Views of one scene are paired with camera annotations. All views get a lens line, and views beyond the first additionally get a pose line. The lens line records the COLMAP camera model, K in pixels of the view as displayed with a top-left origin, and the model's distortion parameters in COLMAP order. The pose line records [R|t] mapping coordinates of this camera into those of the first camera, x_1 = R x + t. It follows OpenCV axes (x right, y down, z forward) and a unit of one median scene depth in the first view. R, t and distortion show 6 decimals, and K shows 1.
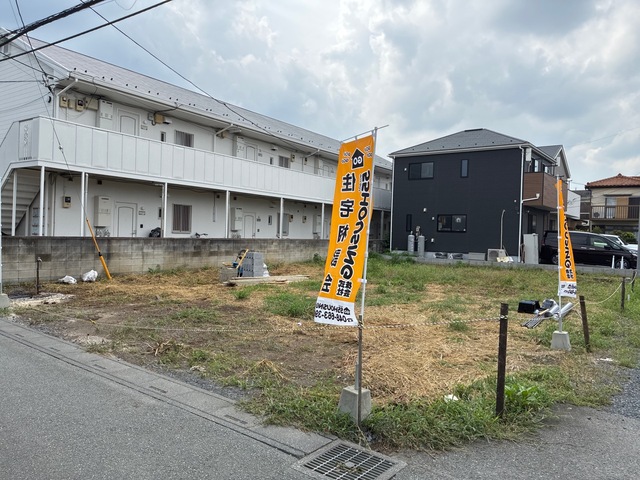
lens RADIAL K [[484.5, 0, 321.2], [0, 484.5, 235.5], [0, 0, 1]] dist [0.014088, -0.022984]
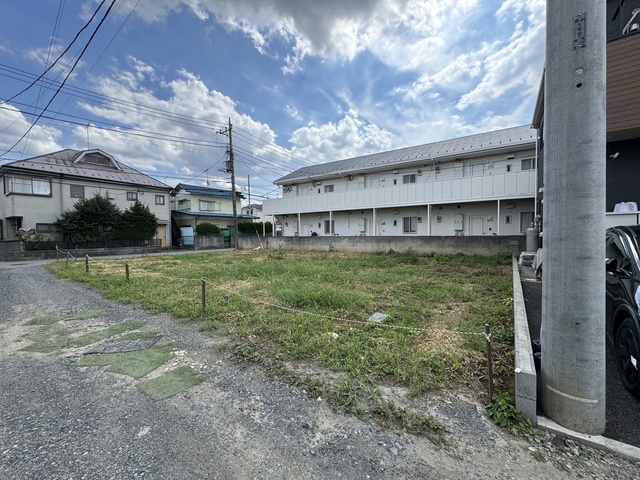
lens RADIAL K [[255.2, 0, 319.9], [0, 255.2, 241.8], [0, 0, 1]] dist [-0.001866, 0.000313]
pose [[-0.001084, 0.002939, -0.999995, 0.646963], [0.005412, 0.999981, 0.002933, 0.019850], [0.999985, -0.005409, -0.001100, 0.773661]]
